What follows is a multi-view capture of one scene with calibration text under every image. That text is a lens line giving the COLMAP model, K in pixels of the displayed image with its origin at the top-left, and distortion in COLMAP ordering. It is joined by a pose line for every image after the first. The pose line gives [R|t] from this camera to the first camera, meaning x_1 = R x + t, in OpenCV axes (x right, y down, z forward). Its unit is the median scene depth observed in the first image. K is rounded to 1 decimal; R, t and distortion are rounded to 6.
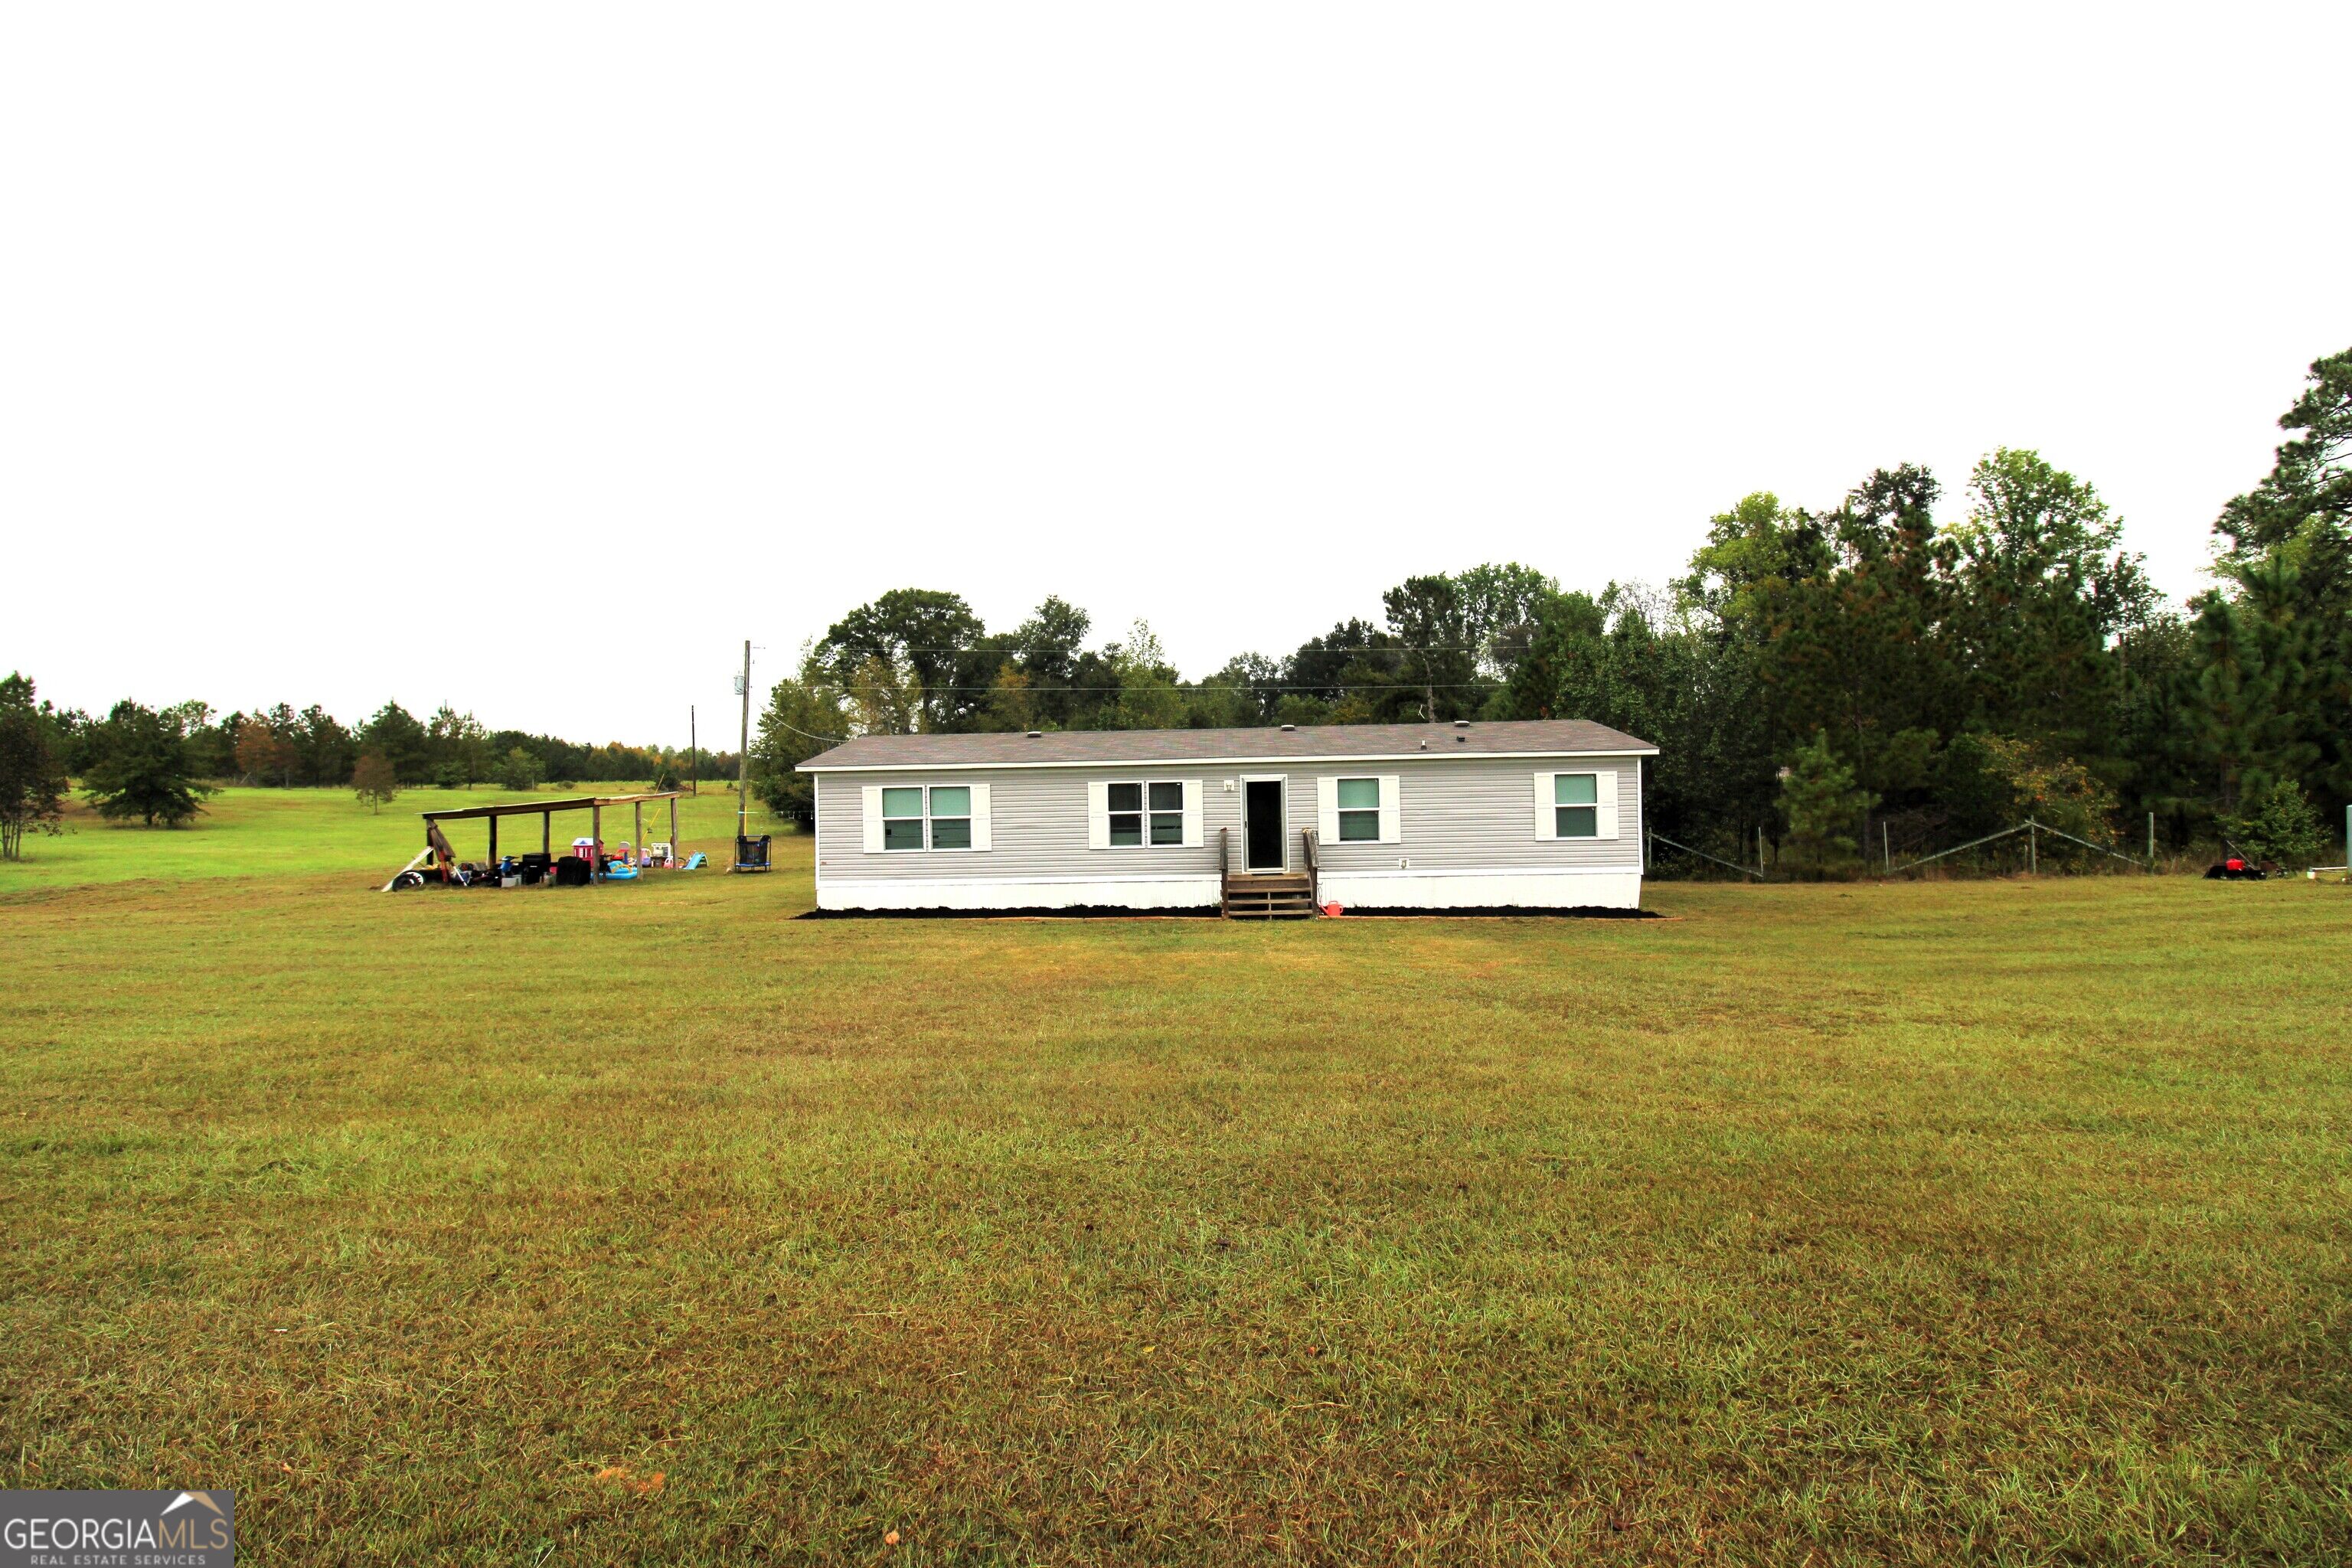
lens RADIAL K [[1097.6, 0, 1188.2], [0, 1097.6, 763.1], [0, 0, 1]] dist [0.001601, -0.016490]
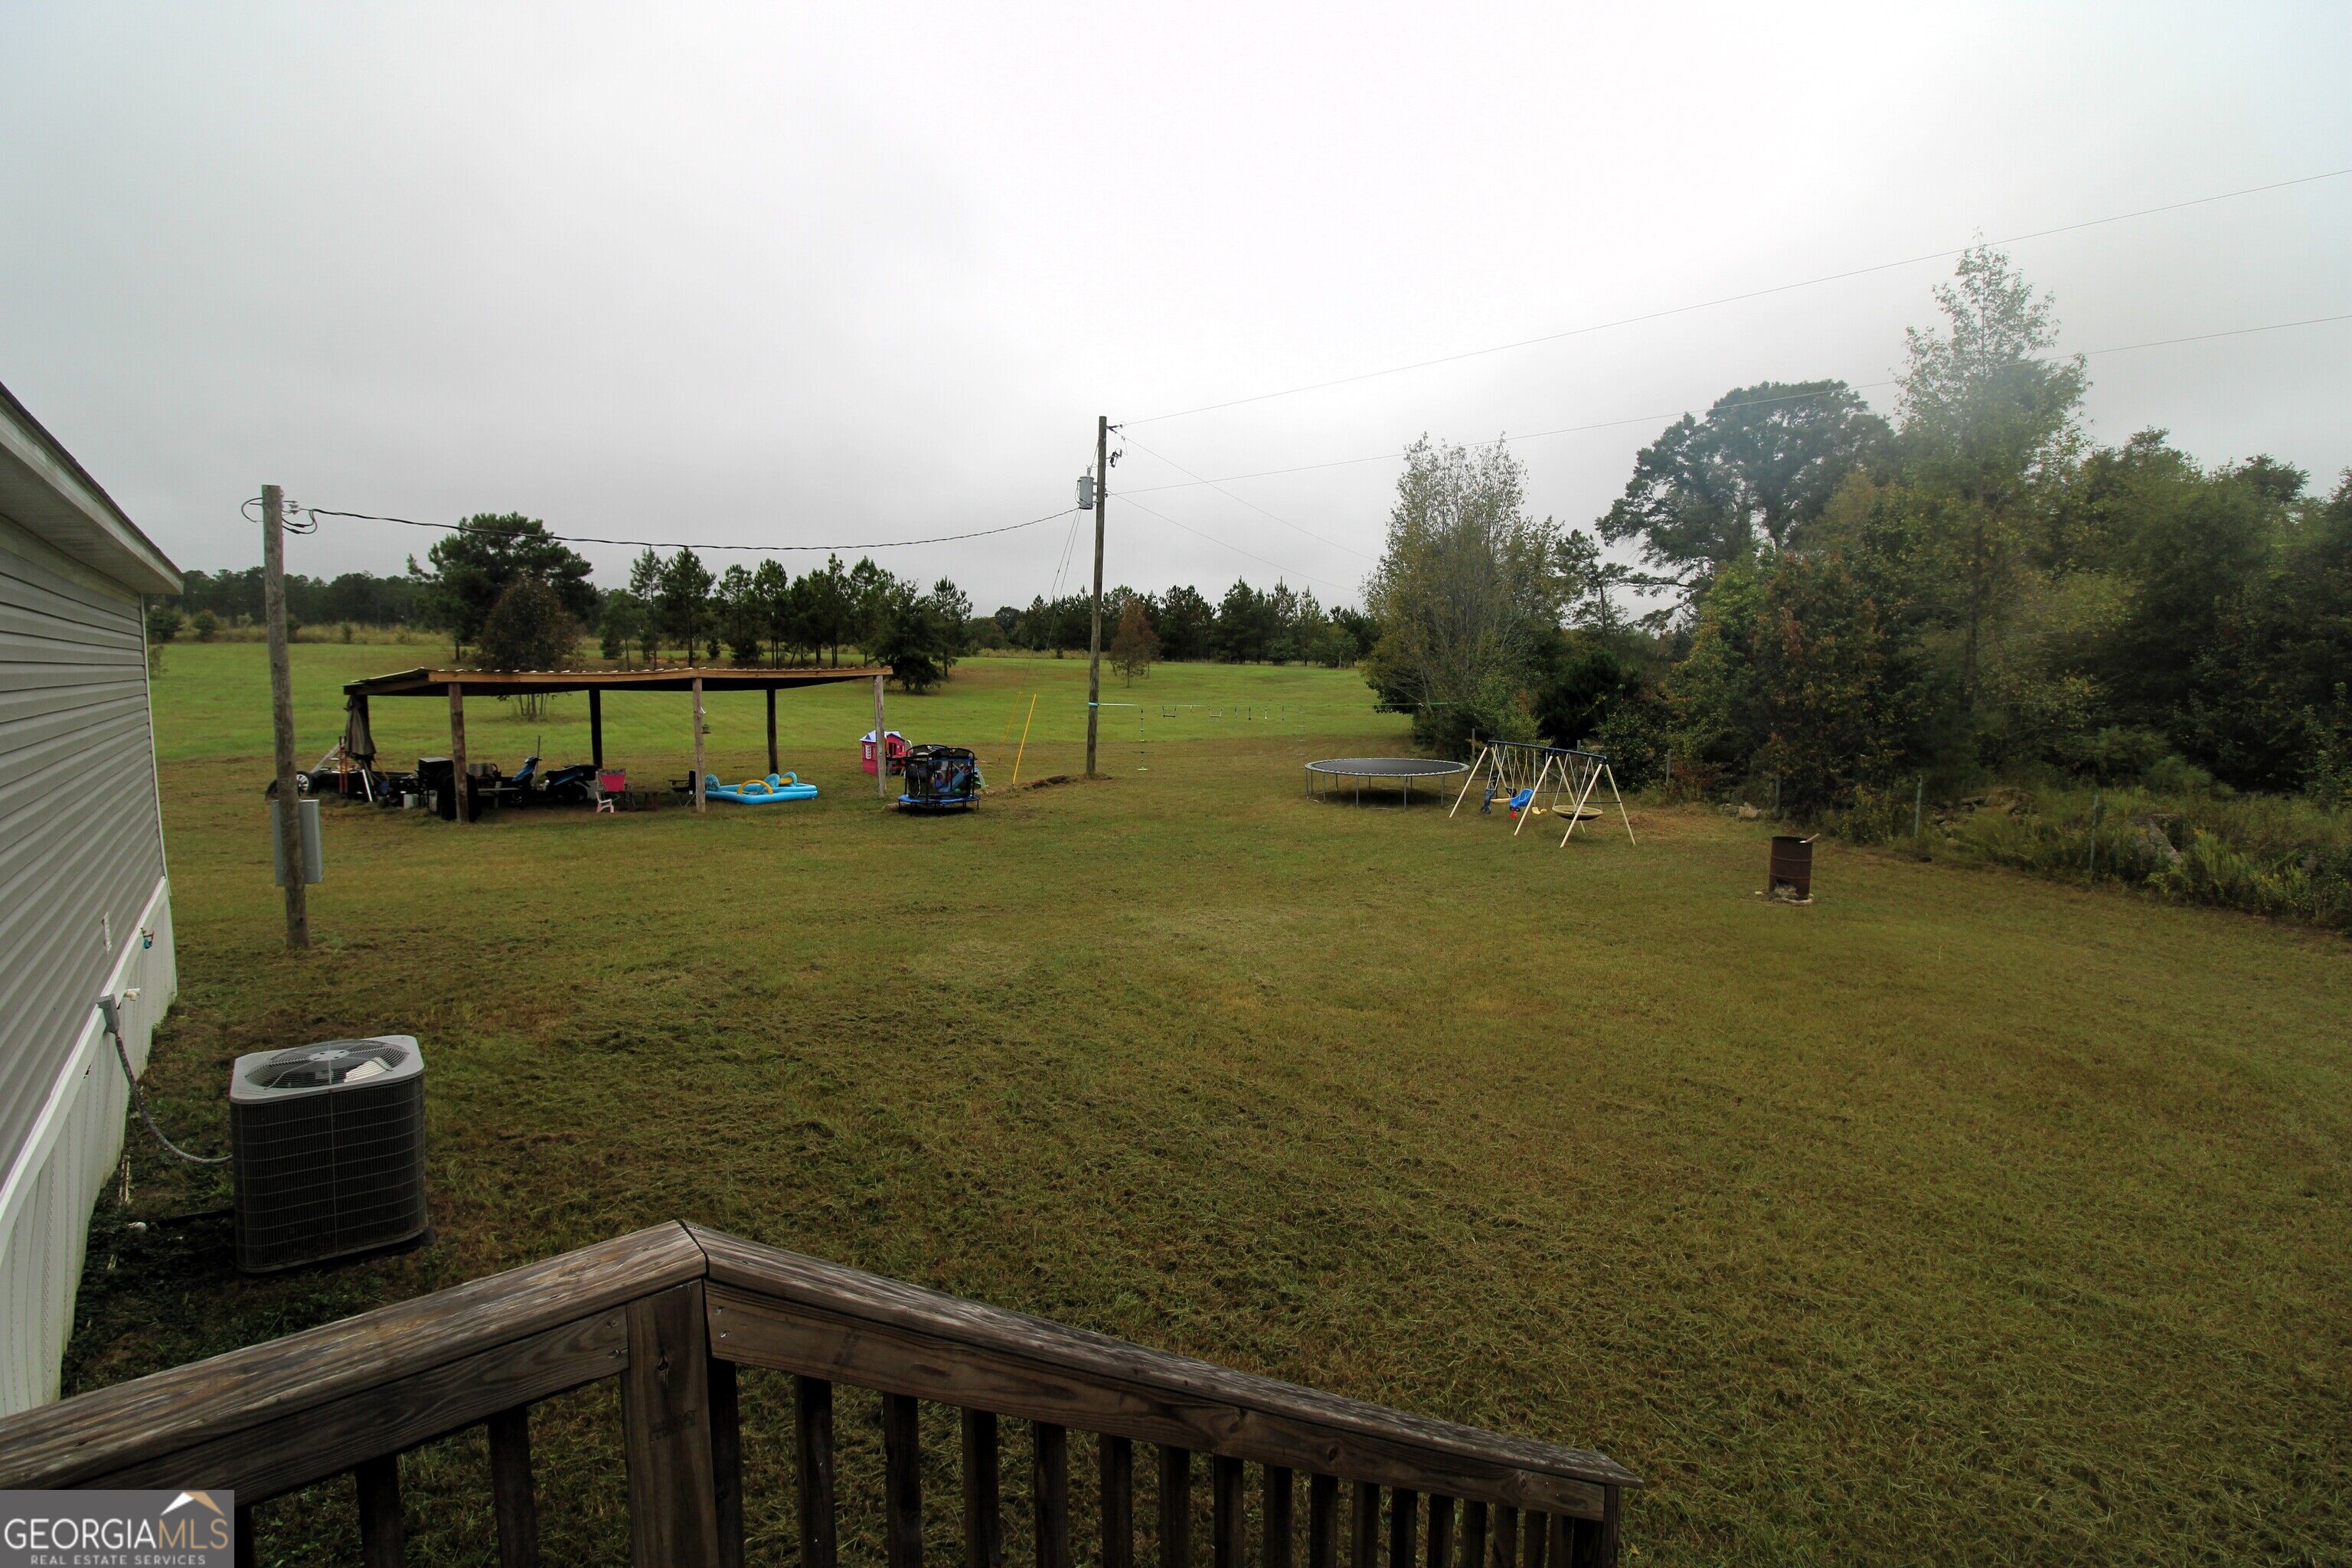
lens RADIAL K [[1097.6, 0, 1188.2], [0, 1097.6, 763.1], [0, 0, 1]] dist [0.001601, -0.016490]
pose [[0.658712, 0.086655, -0.747389, 0.072162], [-0.007947, 0.994091, 0.108254, 0.008151], [0.752353, -0.065369, 0.655508, 0.469295]]
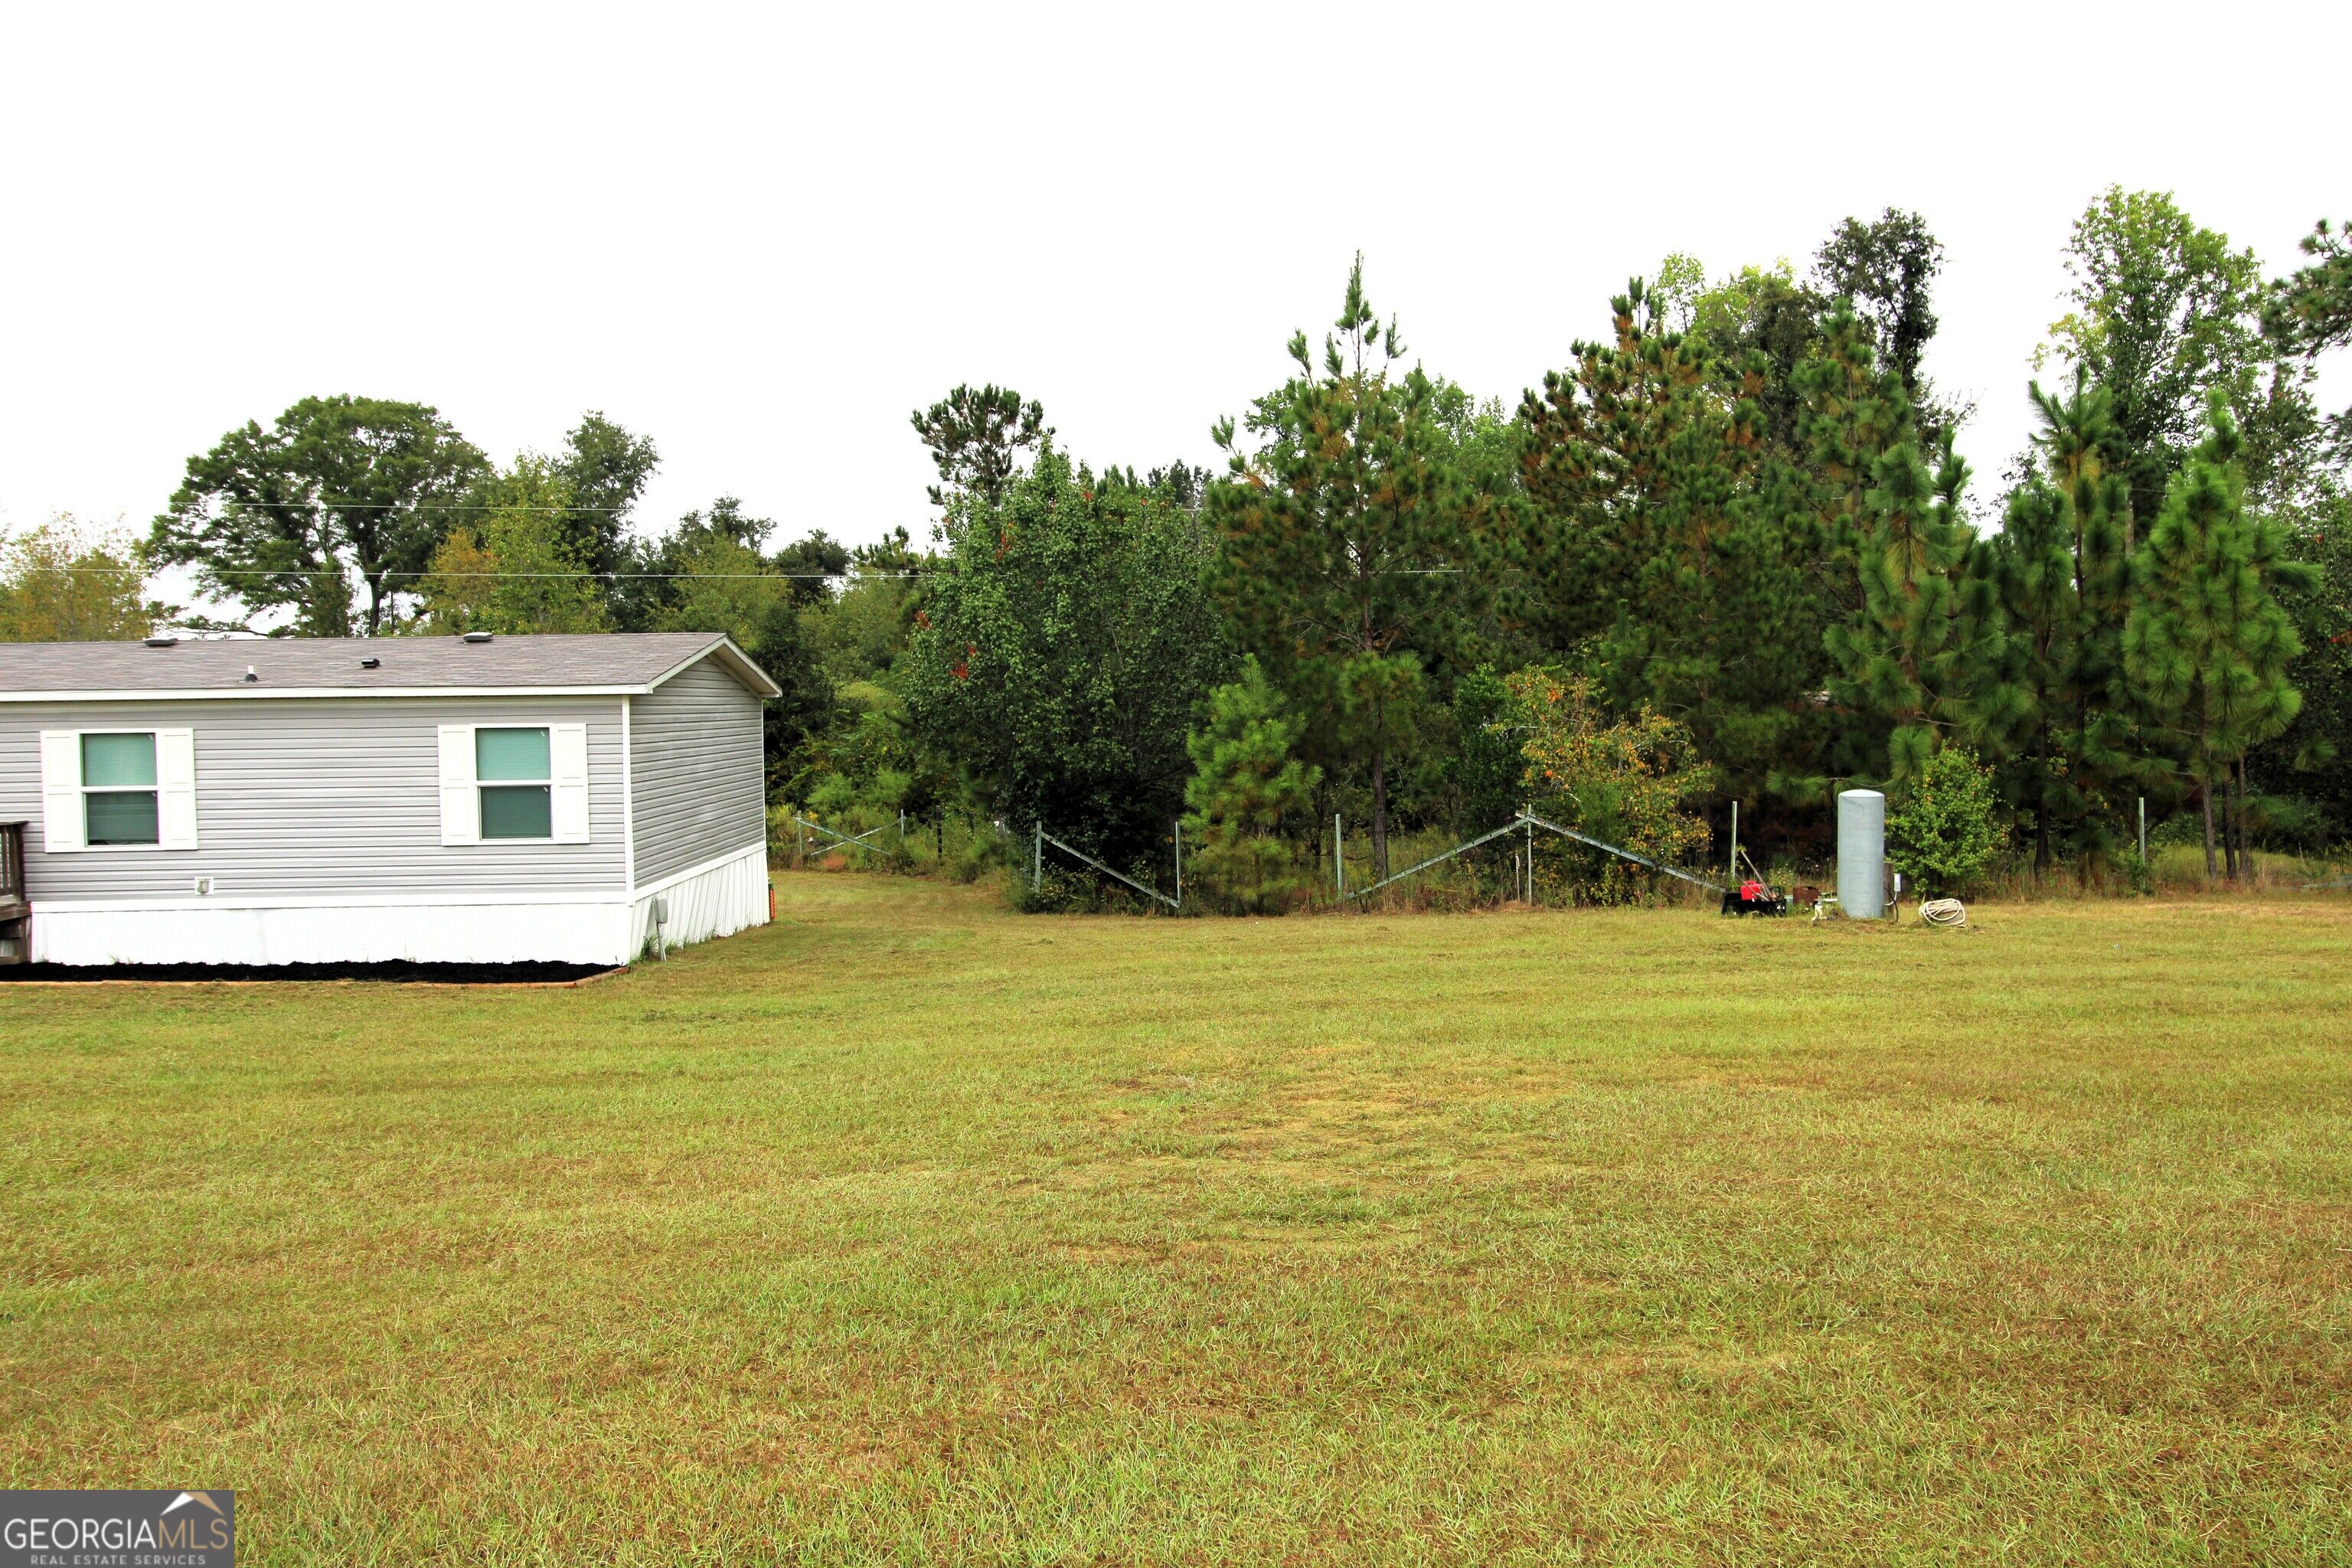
lens RADIAL K [[1881.0, 0, 1205.5], [0, 1881.0, 756.5], [0, 0, 1]] dist [0.004143, -0.002126]
pose [[0.997713, 0.005802, 0.067350, 0.217170], [-0.007442, 0.999681, 0.024122, -0.000405], [-0.067188, -0.024568, 0.997438, 0.004154]]
